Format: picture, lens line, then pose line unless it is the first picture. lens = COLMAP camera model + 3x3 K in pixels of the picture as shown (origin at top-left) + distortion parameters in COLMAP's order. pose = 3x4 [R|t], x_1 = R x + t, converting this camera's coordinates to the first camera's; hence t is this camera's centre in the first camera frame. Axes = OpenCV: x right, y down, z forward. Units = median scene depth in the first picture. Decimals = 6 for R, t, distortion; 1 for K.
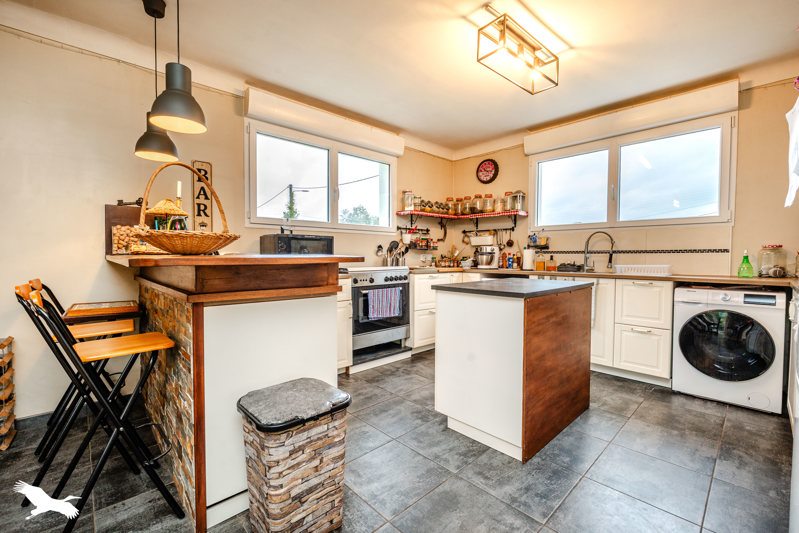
lens RADIAL K [[344.2, 0, 399.5], [0, 344.2, 266.5], [0, 0, 1]] dist [-0.012535, 0.000371]
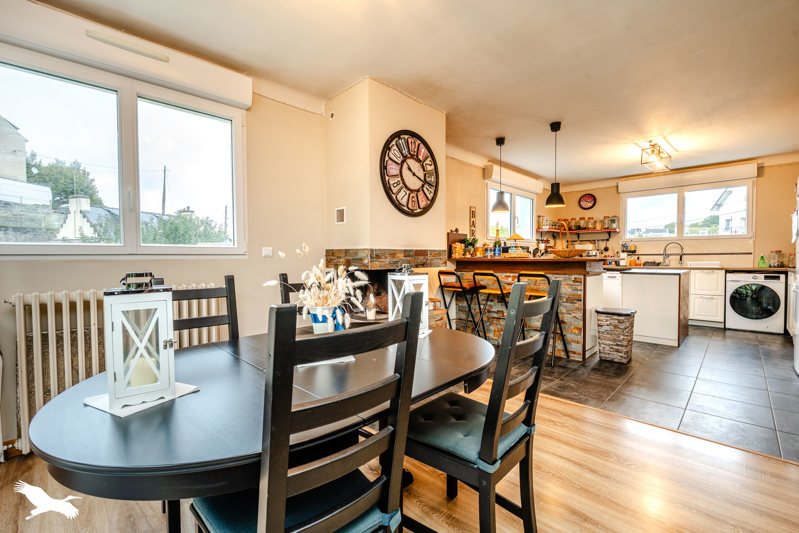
lens RADIAL K [[344.2, 0, 399.5], [0, 344.2, 266.5], [0, 0, 1]] dist [-0.012535, 0.000371]
pose [[0.999691, -0.009477, 0.022979, -0.927954], [0.009603, 0.999939, -0.005416, 0.014842], [-0.022927, 0.005635, 0.999721, -0.748096]]
